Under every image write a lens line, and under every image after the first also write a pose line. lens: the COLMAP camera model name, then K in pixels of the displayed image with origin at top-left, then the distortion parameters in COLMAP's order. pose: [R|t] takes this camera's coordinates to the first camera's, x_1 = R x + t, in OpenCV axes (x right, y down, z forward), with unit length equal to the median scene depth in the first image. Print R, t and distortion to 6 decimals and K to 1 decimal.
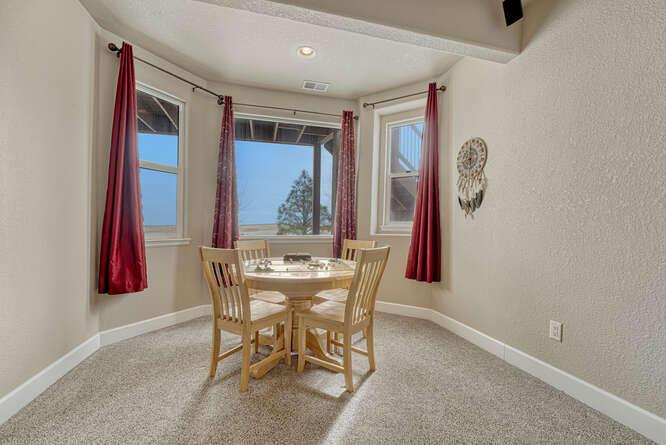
lens RADIAL K [[274.5, 0, 331.5], [0, 274.5, 224.0], [0, 0, 1]] dist [-0.011540, -0.000087]
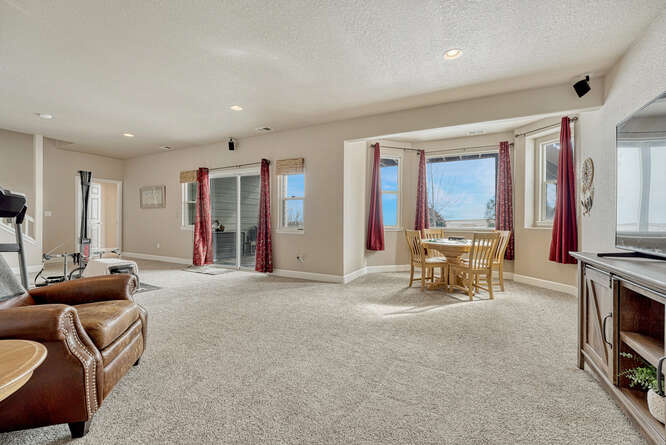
lens RADIAL K [[274.5, 0, 331.5], [0, 274.5, 224.0], [0, 0, 1]] dist [-0.011540, -0.000087]
pose [[0.732569, 0.009124, -0.680631, 0.479361], [0.002409, 0.999869, 0.015997, -0.006496], [0.680688, -0.013358, 0.732451, -0.850187]]
